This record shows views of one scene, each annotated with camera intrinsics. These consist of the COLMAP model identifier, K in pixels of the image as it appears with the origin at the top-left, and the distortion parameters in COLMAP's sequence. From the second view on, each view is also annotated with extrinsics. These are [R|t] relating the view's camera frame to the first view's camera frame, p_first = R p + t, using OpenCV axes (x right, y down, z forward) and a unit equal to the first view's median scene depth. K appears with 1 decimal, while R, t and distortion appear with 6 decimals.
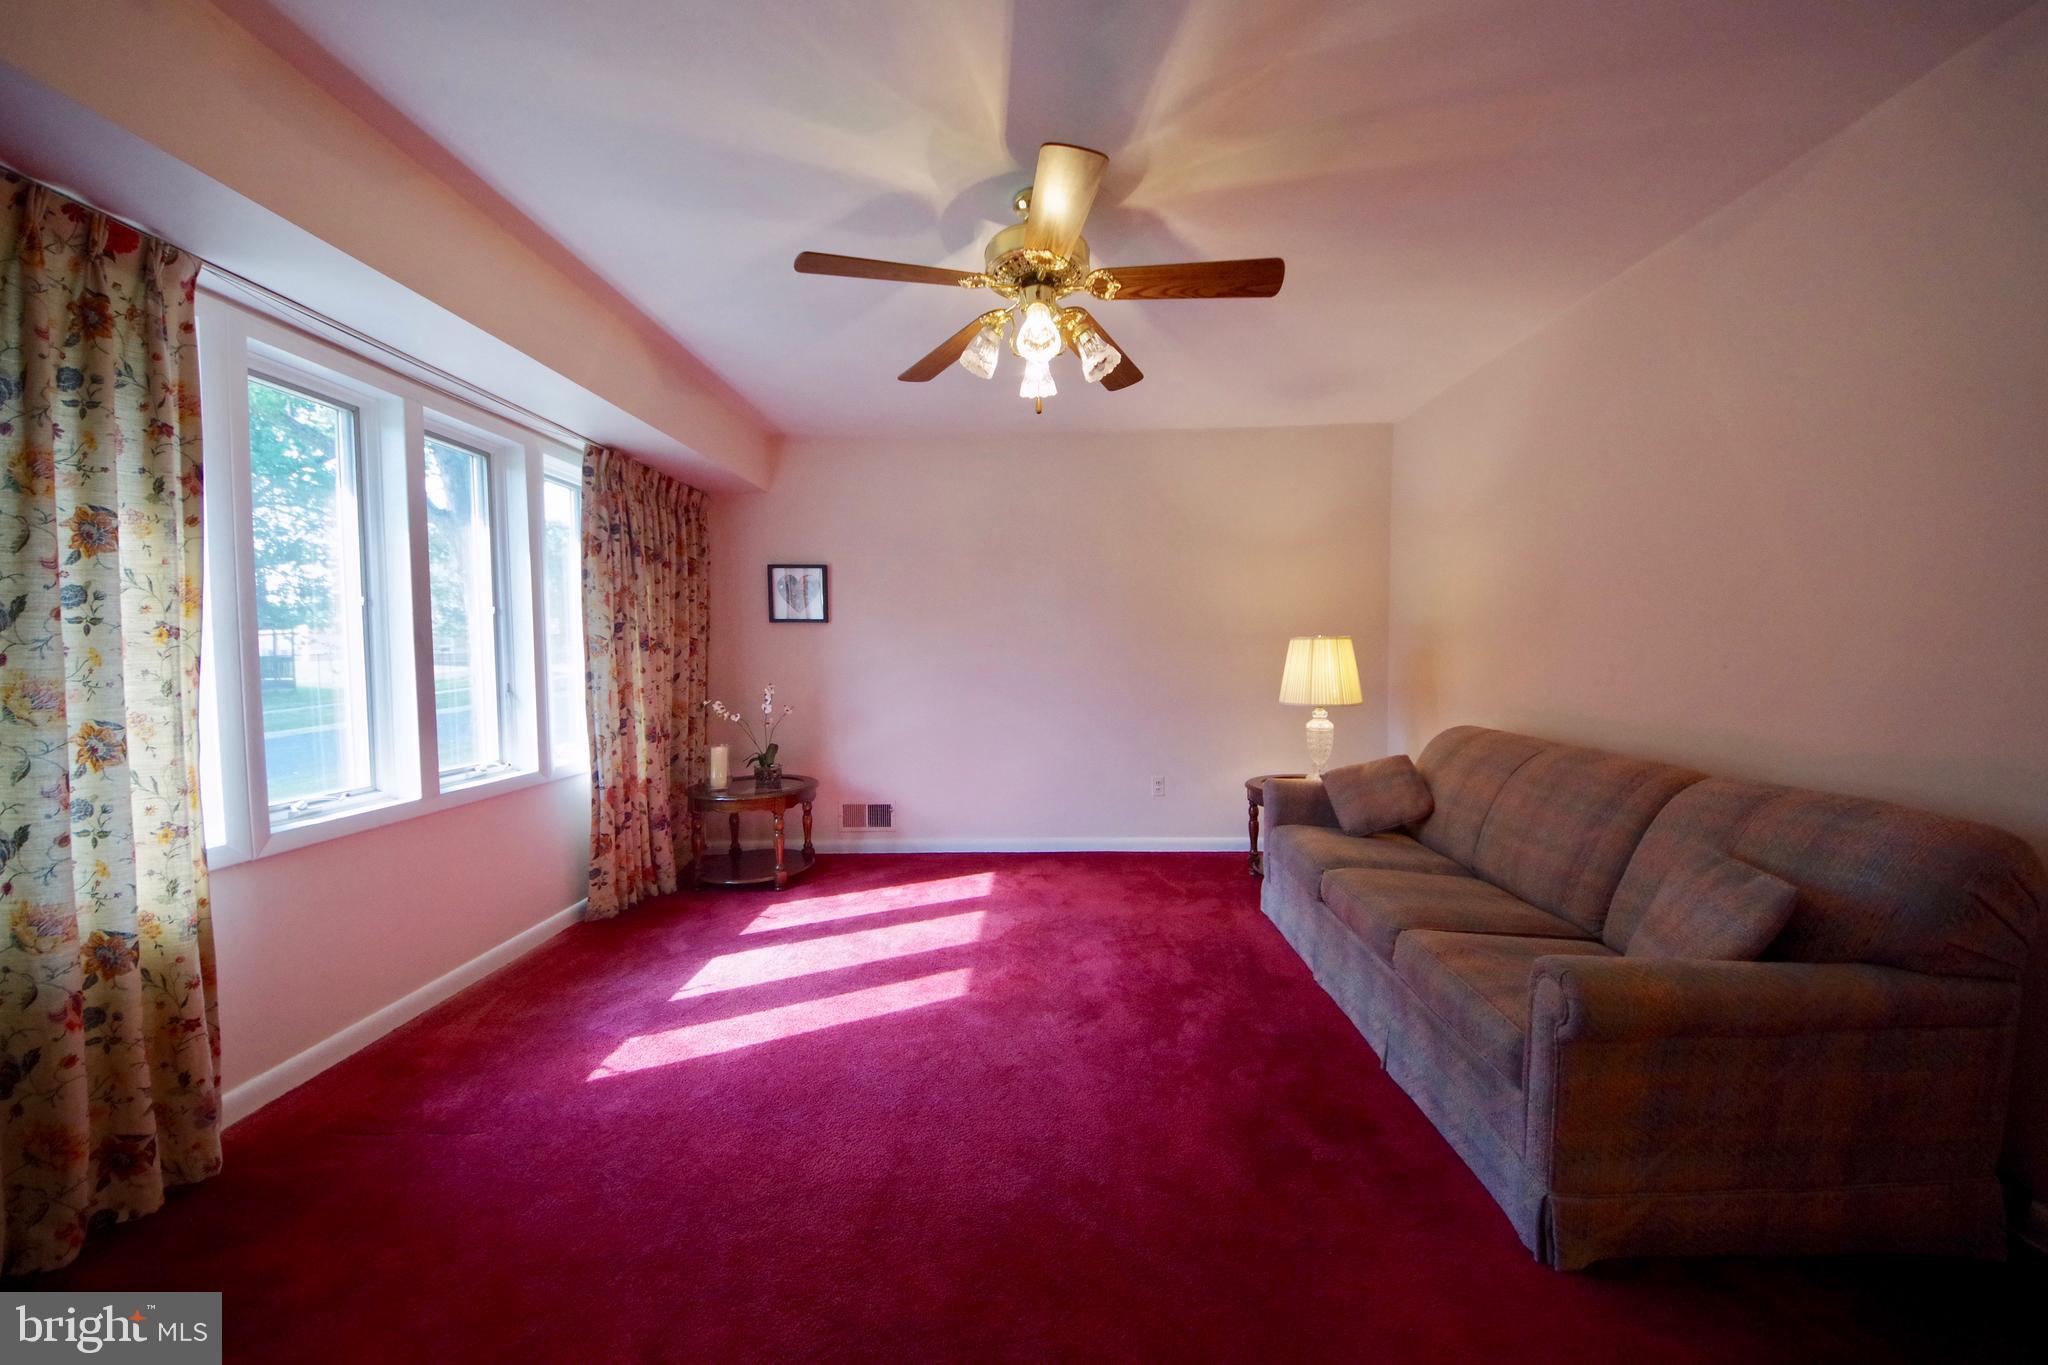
lens RADIAL K [[750.3, 0, 1022.5], [0, 750.3, 684.2], [0, 0, 1]] dist [0.049395, -0.026159]
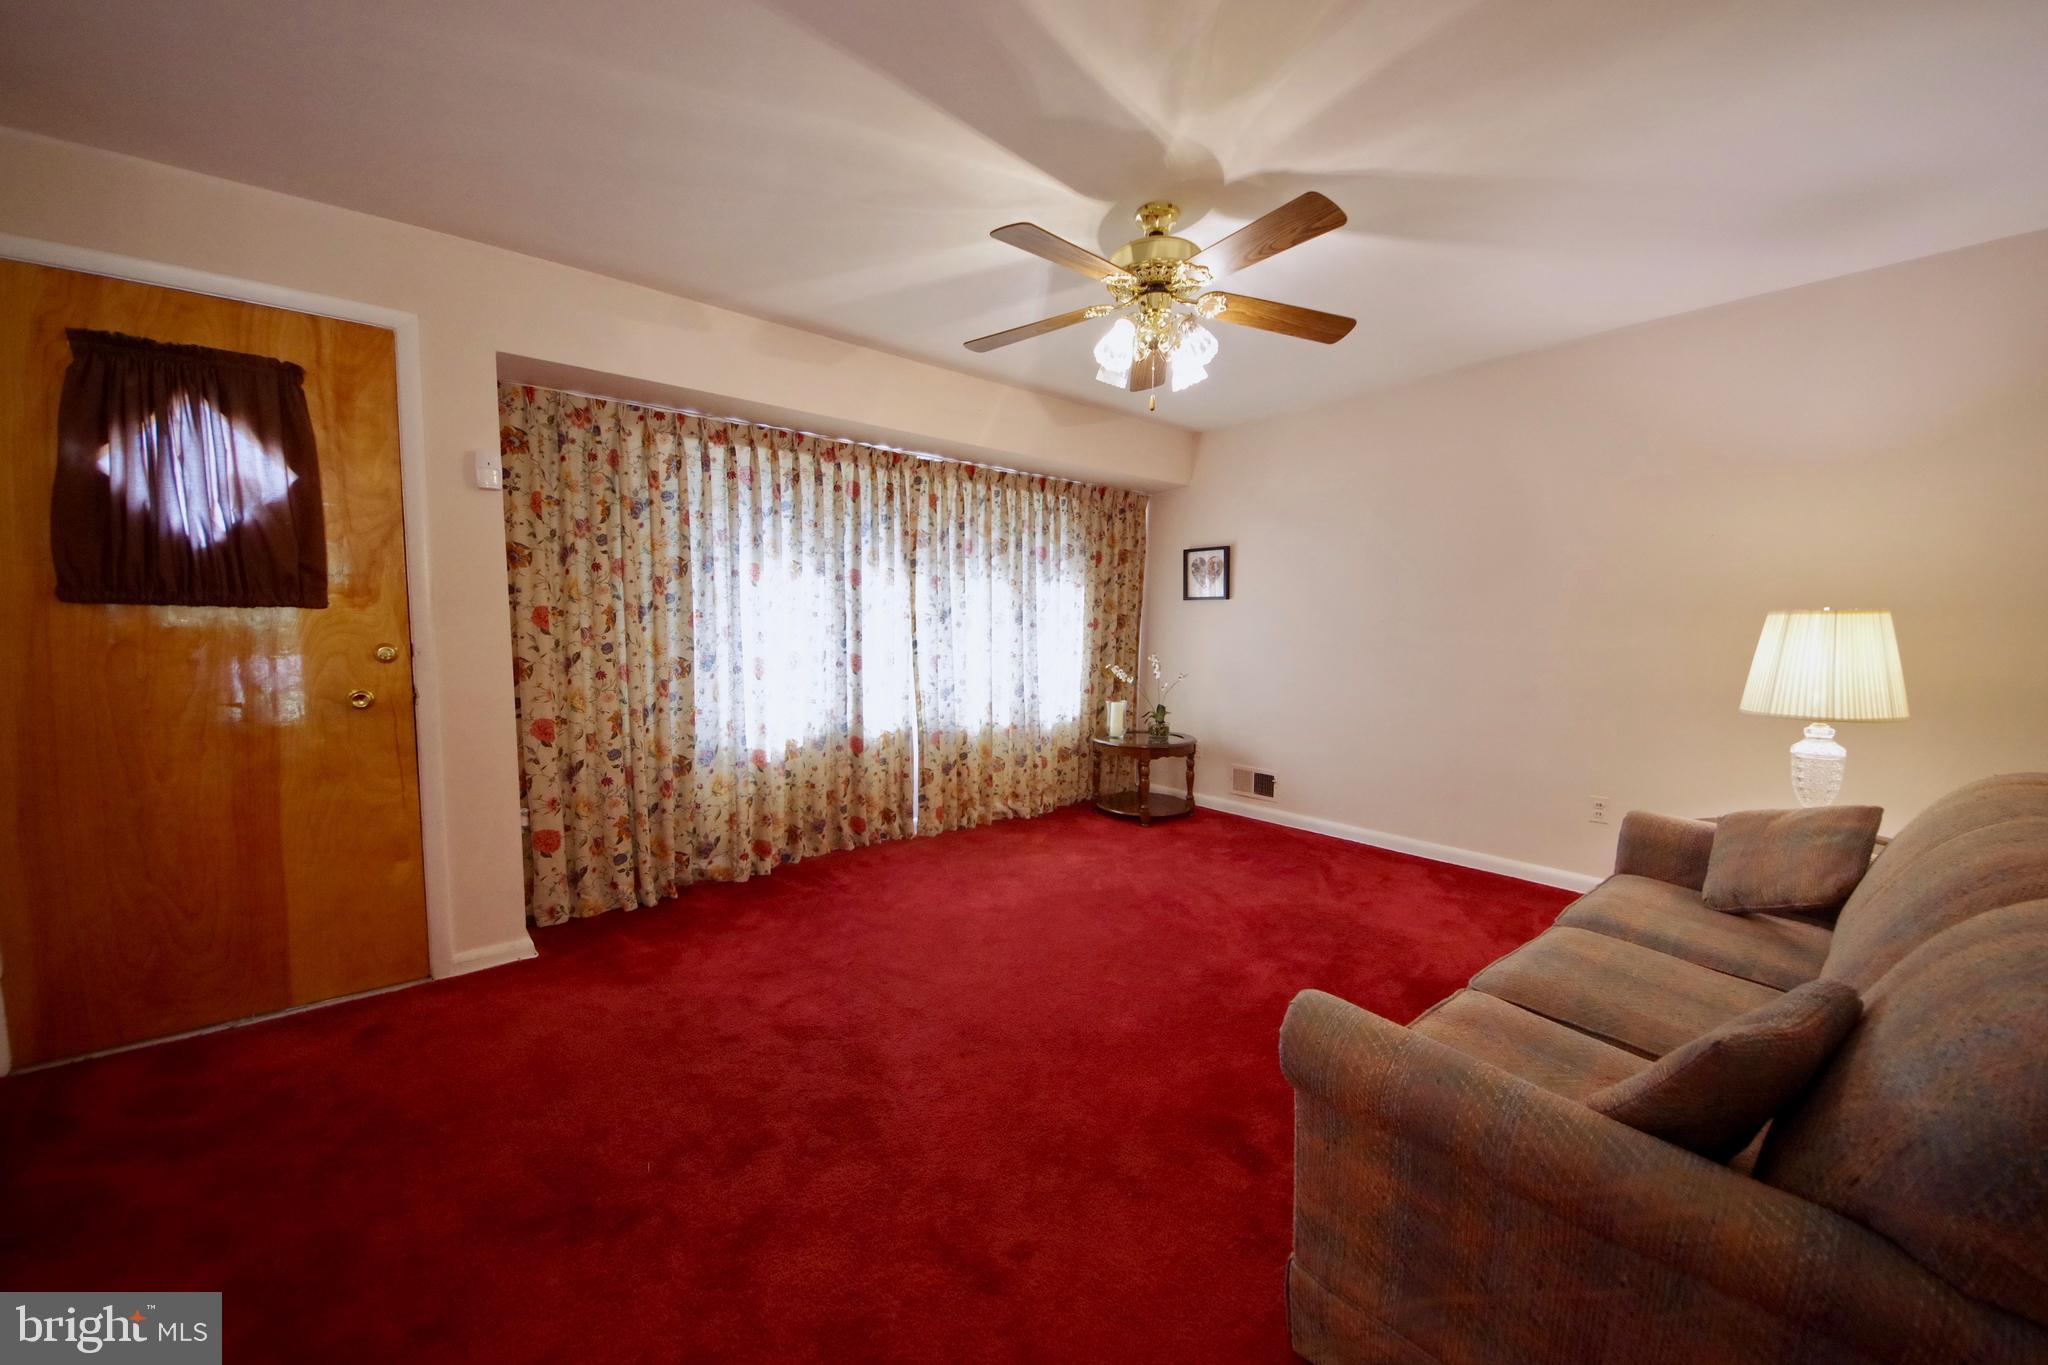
lens RADIAL K [[750.3, 0, 1022.5], [0, 750.3, 684.2], [0, 0, 1]] dist [0.049395, -0.026159]
pose [[0.650729, 0.067088, -0.756340, 0.408766], [-0.039318, 0.997730, 0.054671, -0.008280], [0.758291, -0.005838, 0.651890, 0.075418]]
